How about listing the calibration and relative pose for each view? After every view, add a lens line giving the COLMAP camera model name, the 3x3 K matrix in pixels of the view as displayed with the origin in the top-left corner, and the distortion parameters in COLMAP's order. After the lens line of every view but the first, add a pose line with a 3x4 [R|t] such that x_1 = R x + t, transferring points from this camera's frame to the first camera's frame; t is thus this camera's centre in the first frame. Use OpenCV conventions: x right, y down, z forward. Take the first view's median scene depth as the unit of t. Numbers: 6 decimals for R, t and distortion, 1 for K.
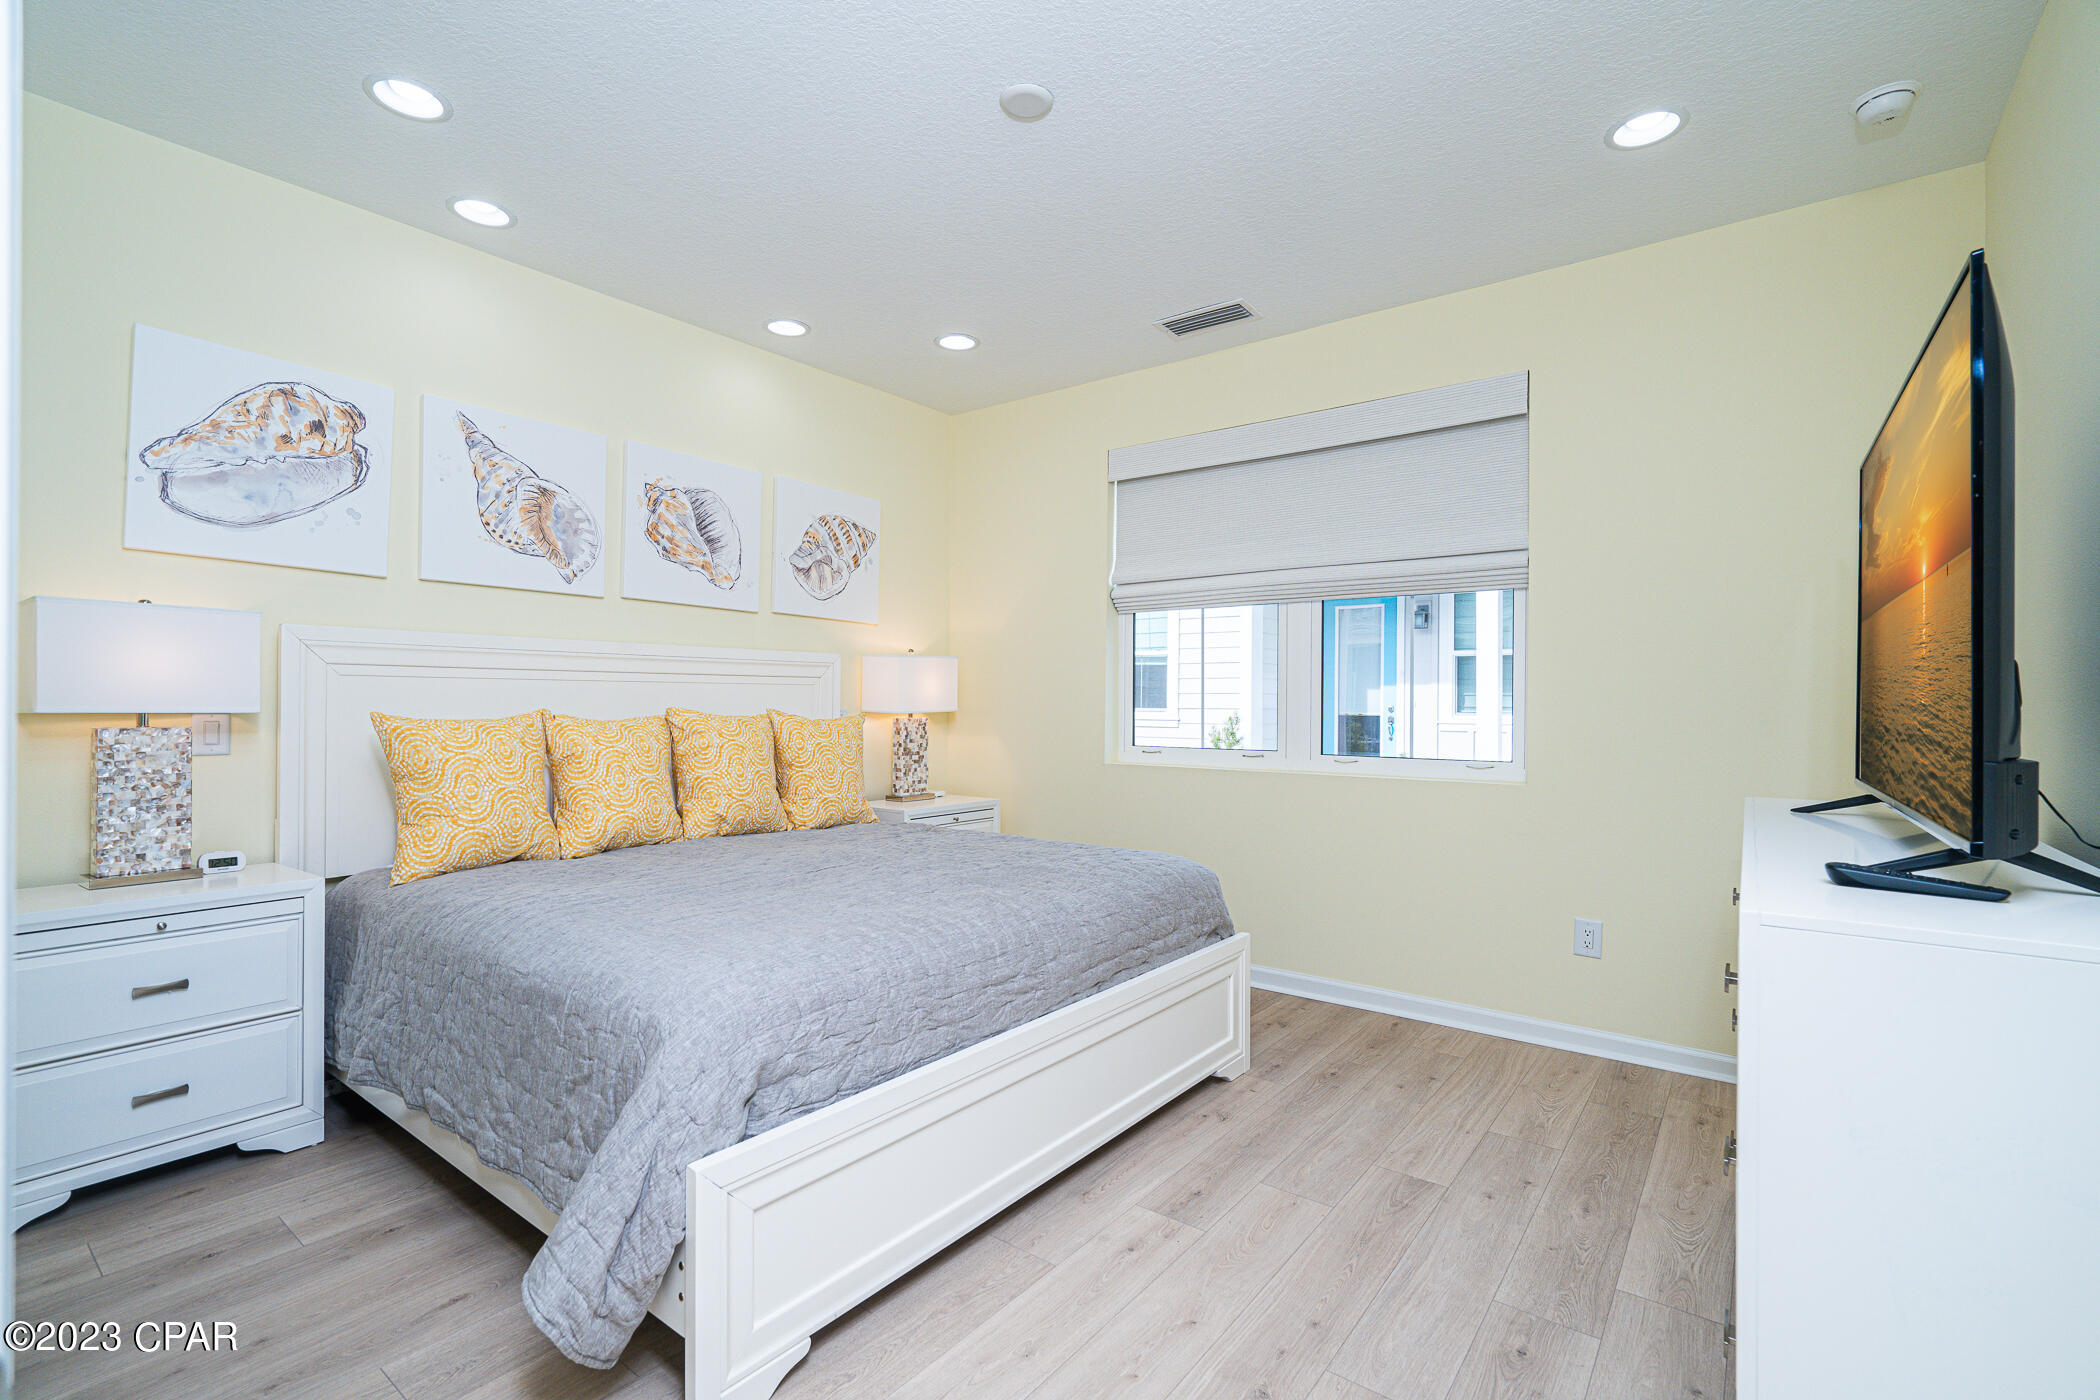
lens RADIAL K [[946.3, 0, 1041.0], [0, 946.3, 701.3], [0, 0, 1]] dist [-0.004368, 0.001851]
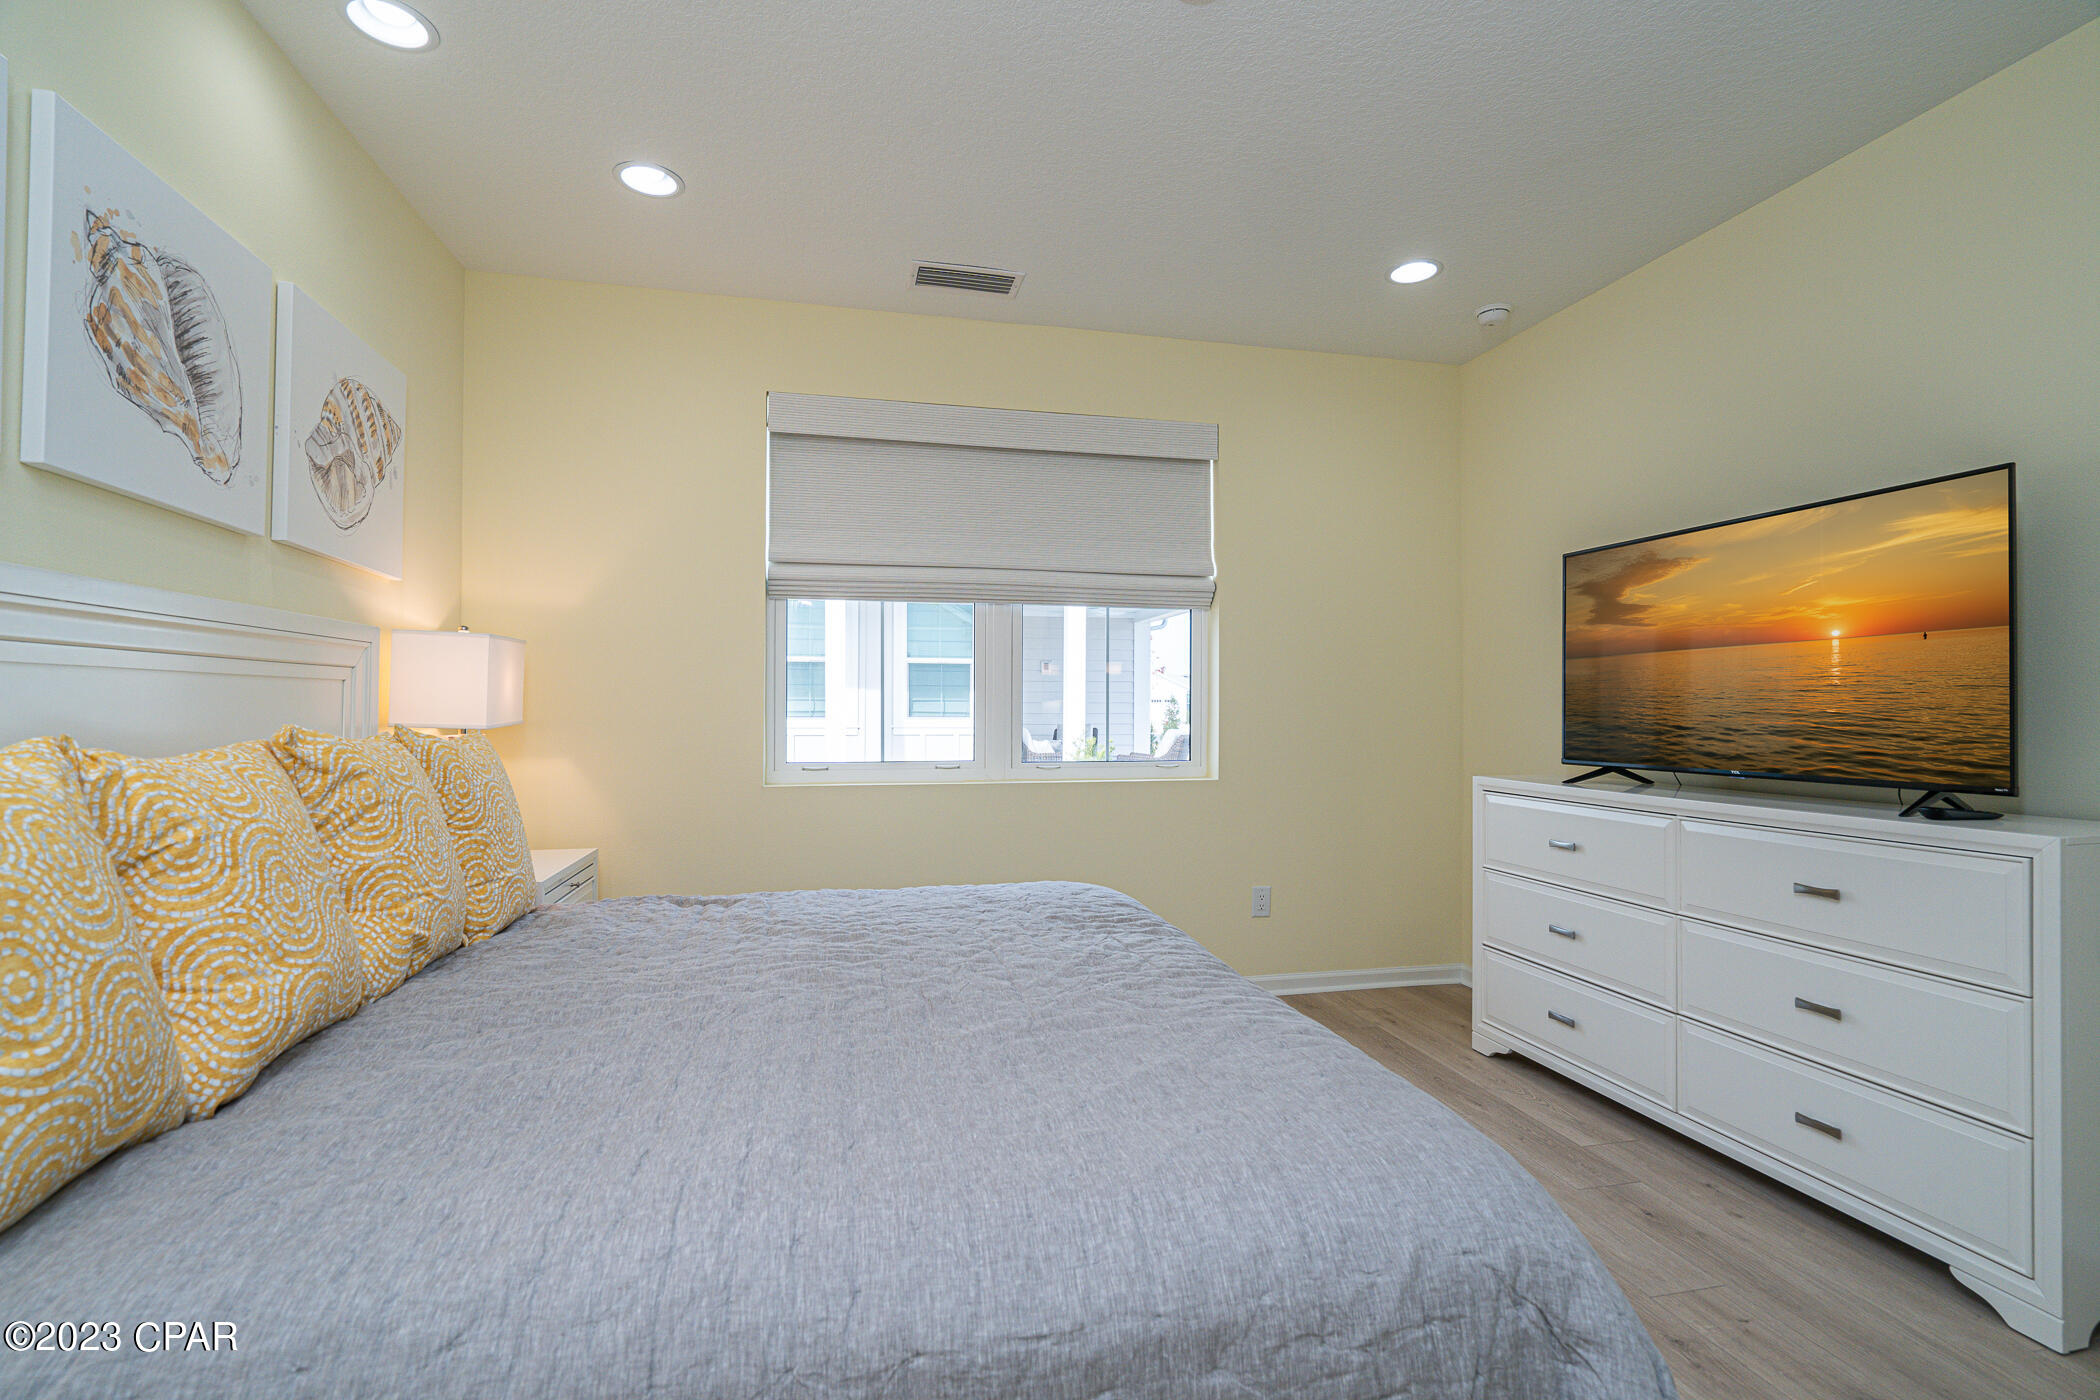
lens RADIAL K [[946.3, 0, 1048.5], [0, 946.3, 703.6], [0, 0, 1]] dist [-0.004368, 0.001851]
pose [[0.632775, 0.000812, 0.774335, -0.471560], [0.000222, 0.999999, -0.001231, -0.003277], [-0.774335, 0.000951, 0.632775, 0.382185]]
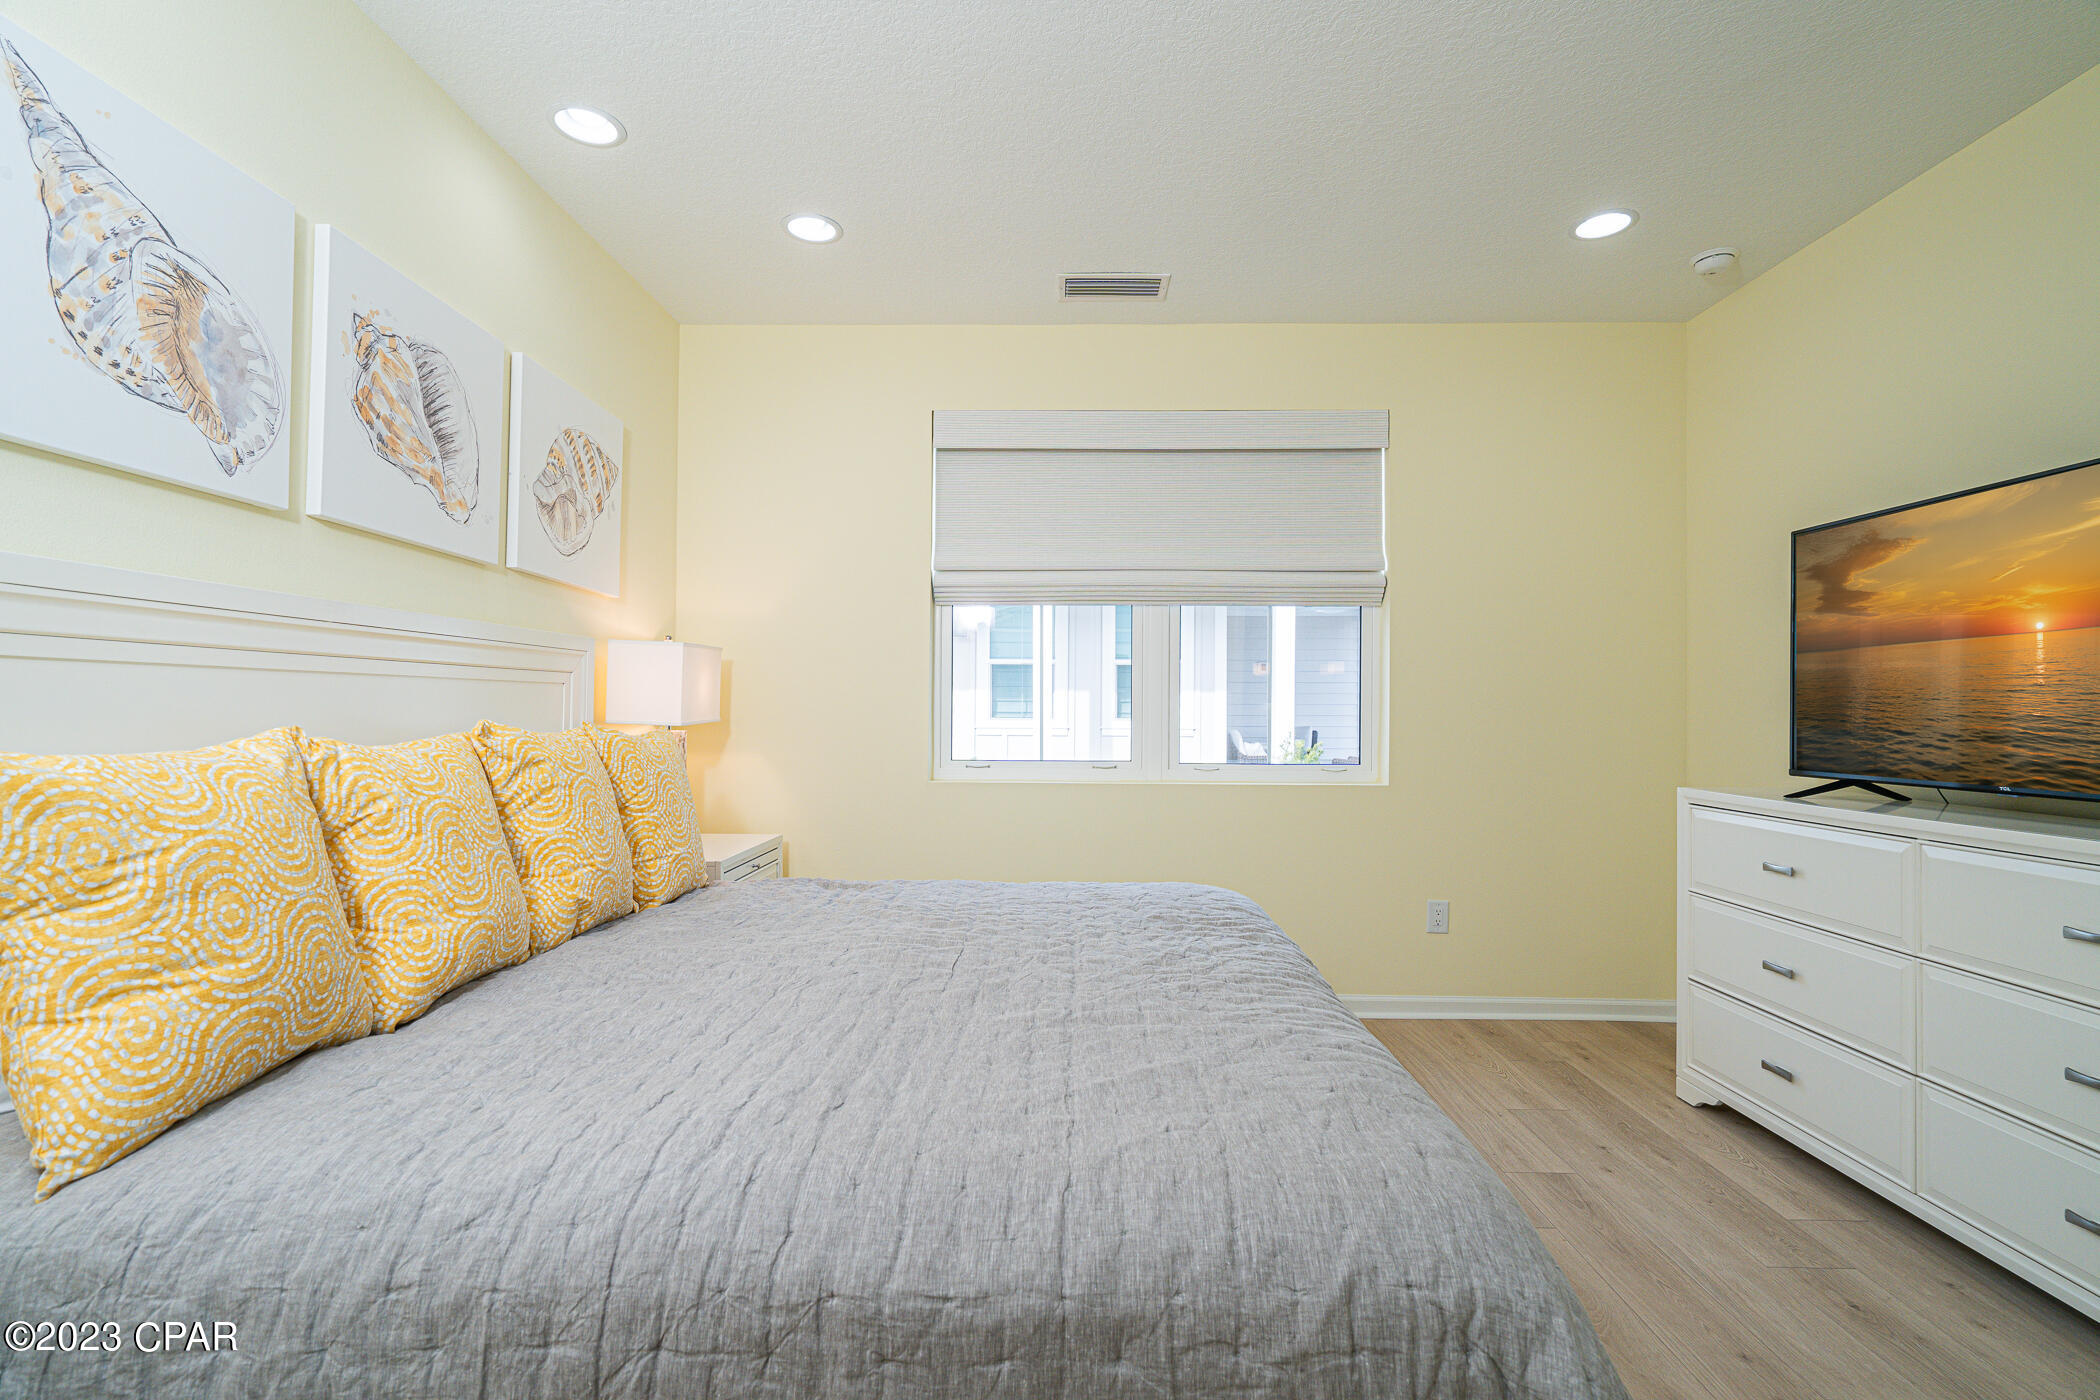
lens RADIAL K [[946.3, 0, 1046.1], [0, 946.3, 703.9], [0, 0, 1]] dist [-0.004368, 0.001851]
pose [[0.803610, 0.002717, 0.595150, -0.418687], [-0.001502, 0.999996, -0.002537, -0.002268], [-0.595154, 0.001145, 0.803611, 0.316904]]
